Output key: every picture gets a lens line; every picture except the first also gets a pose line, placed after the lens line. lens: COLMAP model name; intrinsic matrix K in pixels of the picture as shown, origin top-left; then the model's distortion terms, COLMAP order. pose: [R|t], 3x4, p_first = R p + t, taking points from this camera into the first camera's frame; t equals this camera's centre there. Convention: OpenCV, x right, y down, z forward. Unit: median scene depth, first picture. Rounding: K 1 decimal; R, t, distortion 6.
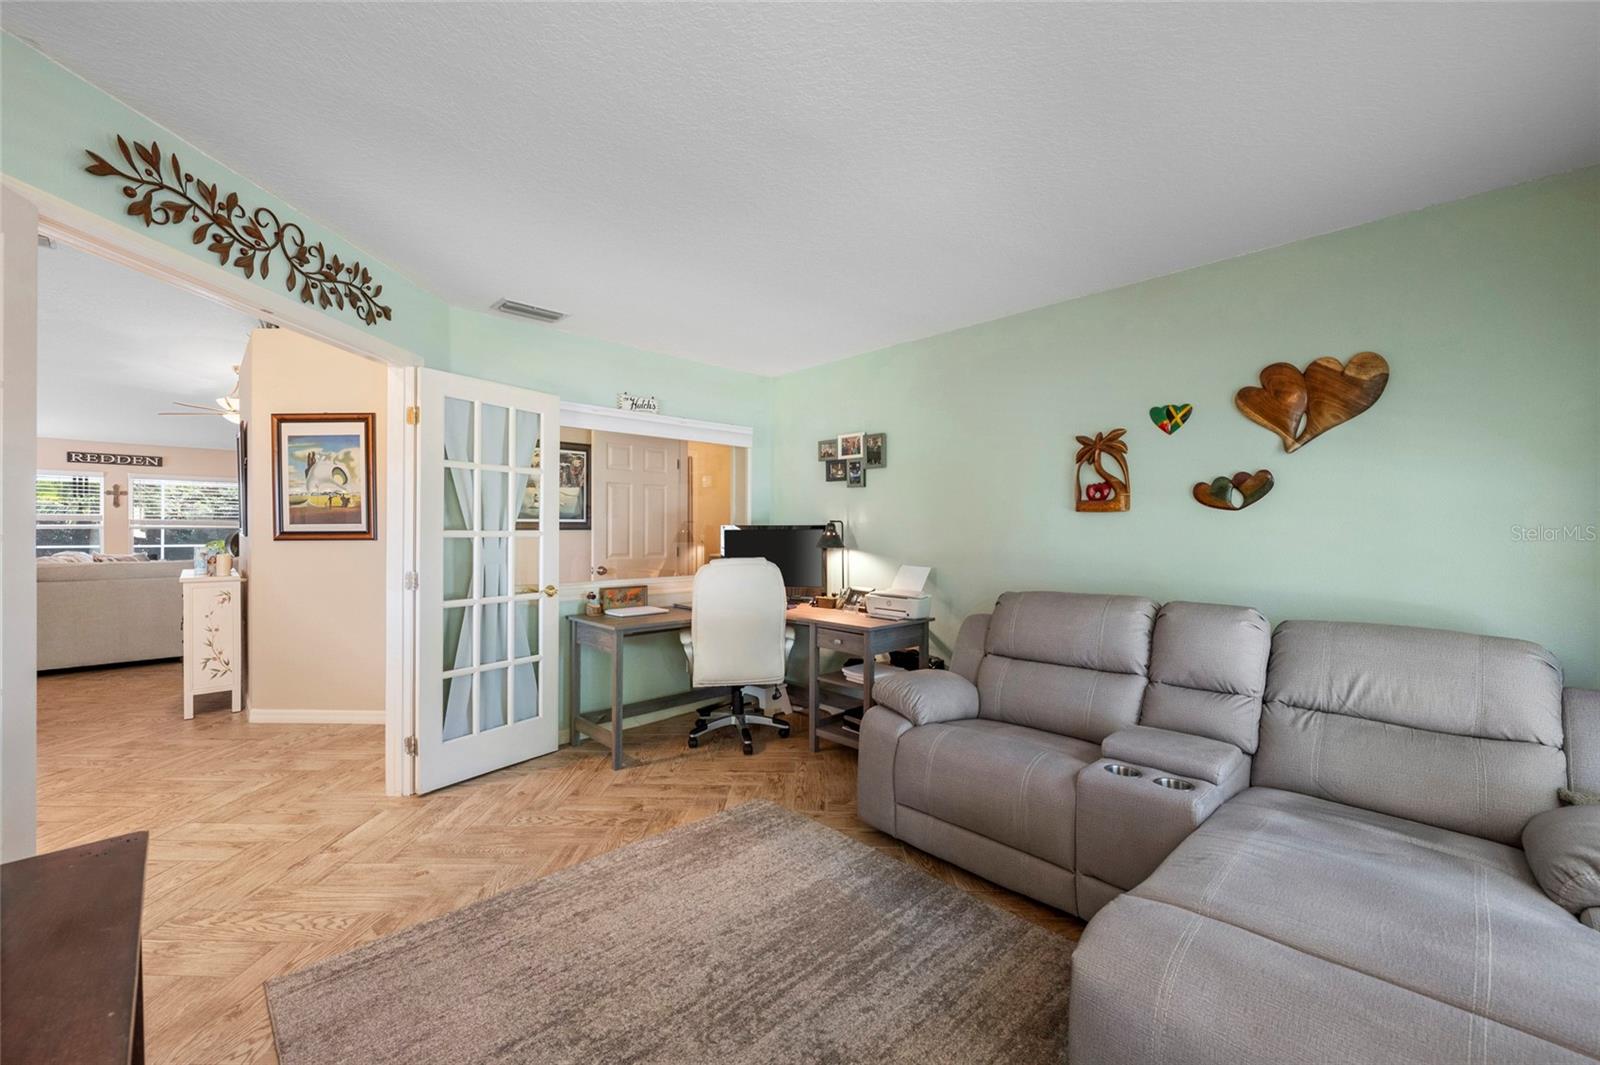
lens RADIAL K [[634.6, 0, 802.9], [0, 634.6, 525.9], [0, 0, 1]] dist [-0.002345, -0.000111]
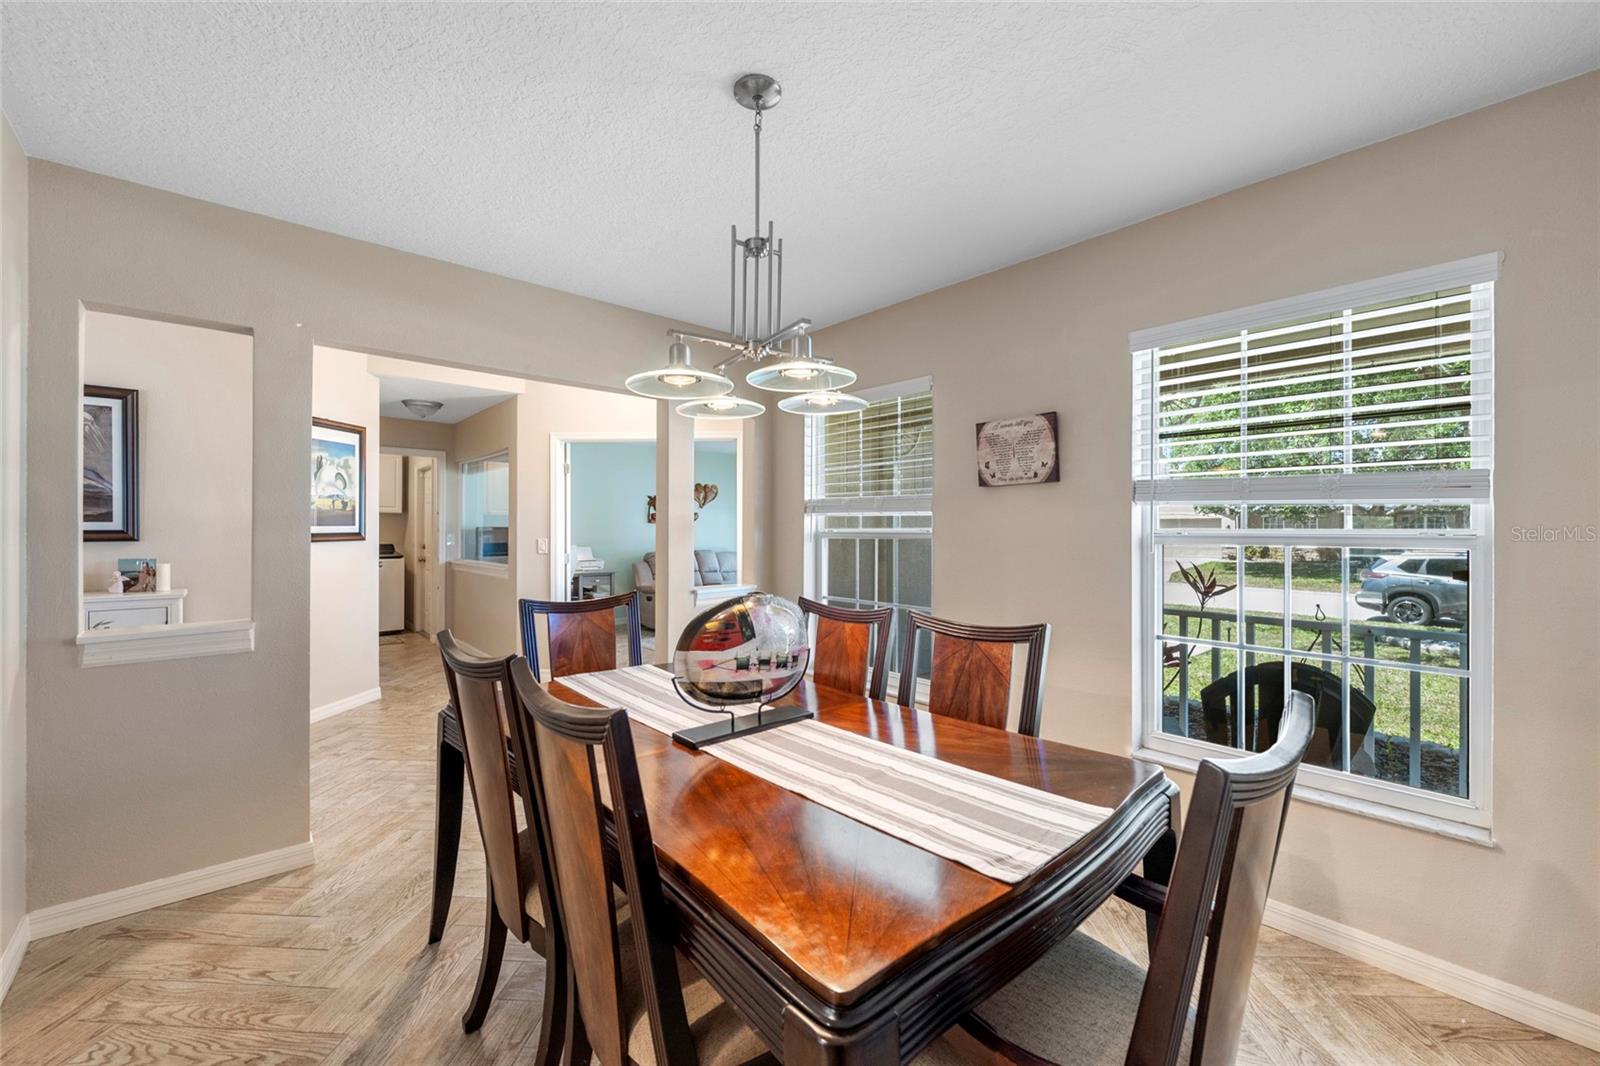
lens RADIAL K [[634.6, 0, 802.9], [0, 634.6, 526.4], [0, 0, 1]] dist [-0.002345, -0.000111]
pose [[0.033346, 0.002635, 0.999440, -1.775746], [-0.008725, 0.999959, -0.002345, -0.006478], [-0.999406, -0.008641, 0.033368, 0.183095]]
